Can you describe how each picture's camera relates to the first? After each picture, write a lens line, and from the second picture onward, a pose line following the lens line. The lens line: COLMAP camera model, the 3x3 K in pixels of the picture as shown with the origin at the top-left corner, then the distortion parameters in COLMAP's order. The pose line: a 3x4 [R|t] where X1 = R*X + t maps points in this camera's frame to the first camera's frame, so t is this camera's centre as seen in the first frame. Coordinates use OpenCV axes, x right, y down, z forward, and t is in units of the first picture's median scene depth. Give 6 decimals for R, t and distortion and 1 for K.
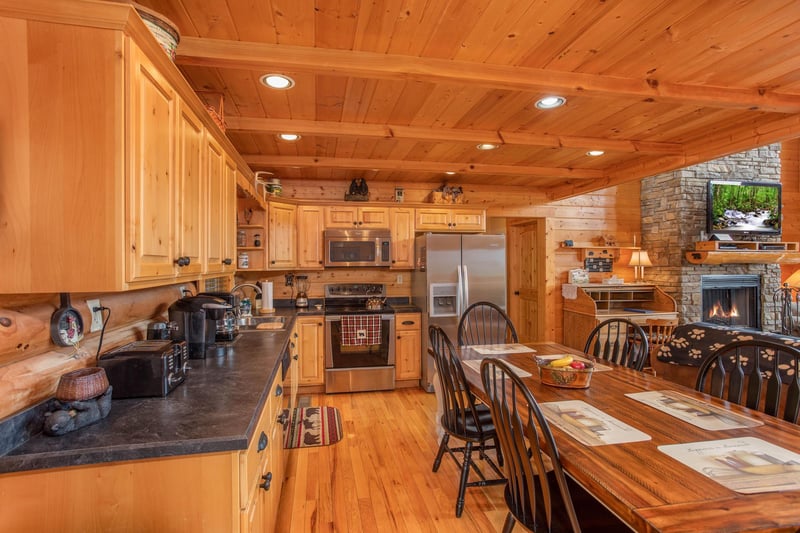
lens RADIAL K [[397.2, 0, 400.0], [0, 397.2, 266.5], [0, 0, 1]] dist [-0.004598, -0.000316]
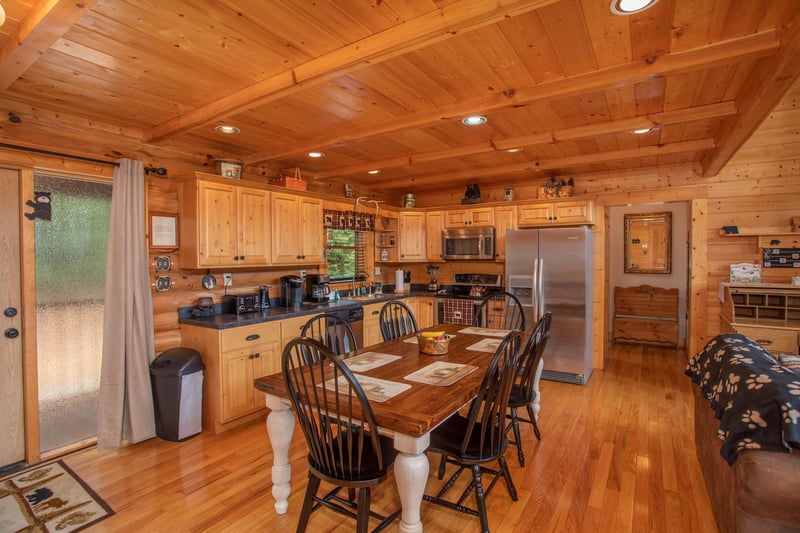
lens RADIAL K [[413.3, 0, 409.8], [0, 413.3, 257.2], [0, 0, 1]] dist [-0.004569, 0.020153]
pose [[0.712605, -0.000728, -0.701565, 0.636350], [-0.002081, 0.999993, -0.003152, -0.001865], [0.701563, 0.003705, 0.712598, -0.005074]]
